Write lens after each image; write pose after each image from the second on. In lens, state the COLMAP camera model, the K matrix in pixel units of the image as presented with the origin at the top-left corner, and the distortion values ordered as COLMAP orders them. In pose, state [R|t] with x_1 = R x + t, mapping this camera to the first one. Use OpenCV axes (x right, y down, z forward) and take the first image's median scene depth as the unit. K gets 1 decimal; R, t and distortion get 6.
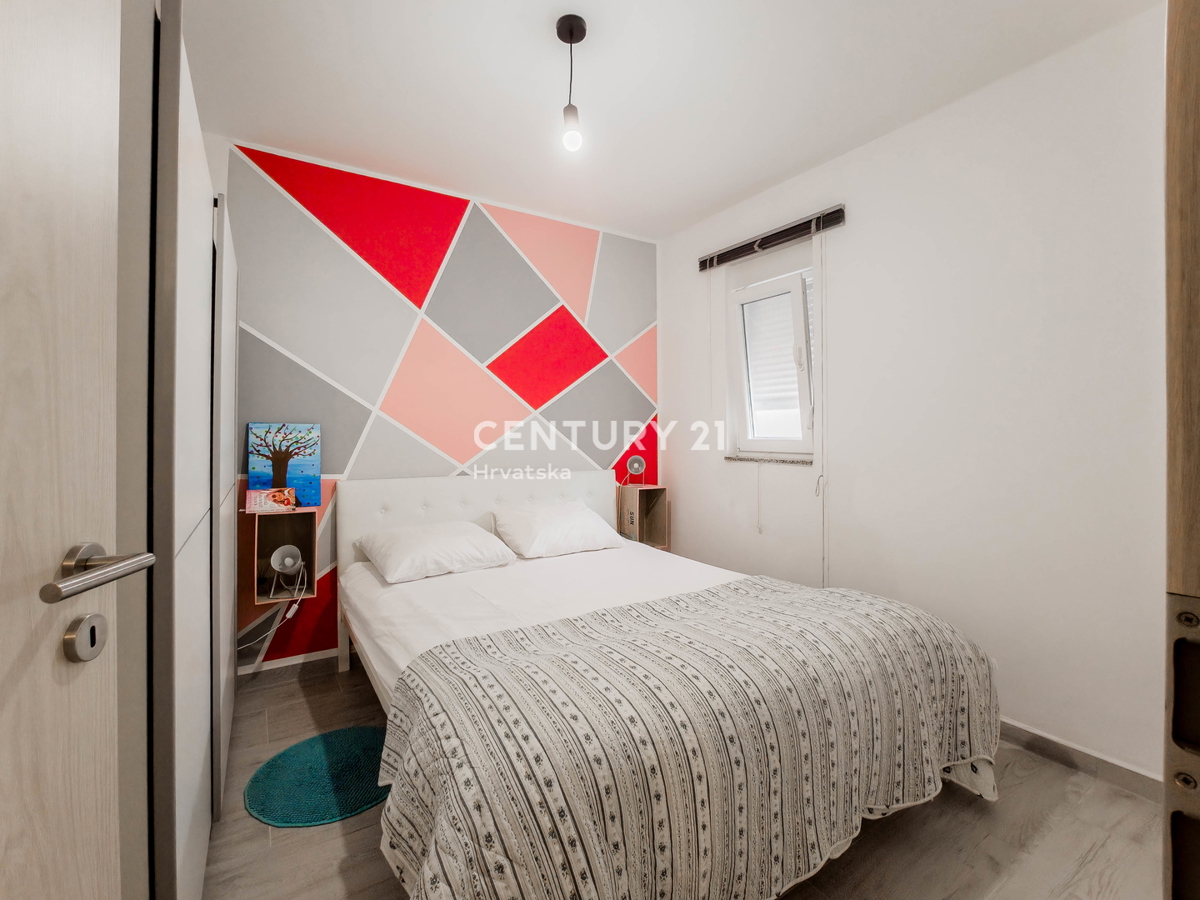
lens RADIAL K [[499.0, 0, 596.6], [0, 499.0, 445.9], [0, 0, 1]] dist [-0.016791, 0.007636]
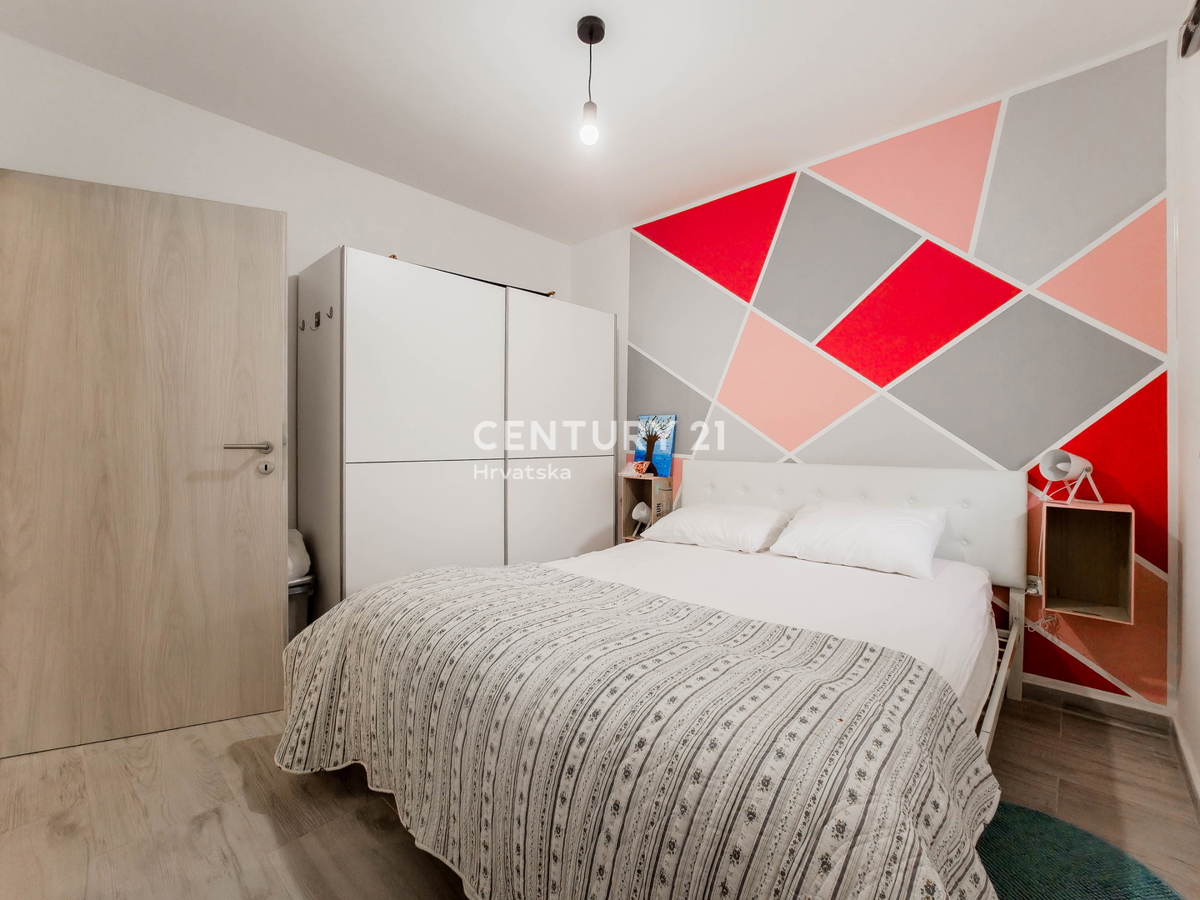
lens RADIAL K [[510.4, 0, 632.7], [0, 510.4, 450.2], [0, 0, 1]] dist [0.001818, 0.000707]
pose [[0.330474, 0.019804, -0.943607, 0.599372], [-0.022213, 0.999666, 0.013201, 0.030030], [0.943554, 0.016598, 0.330803, 0.416677]]
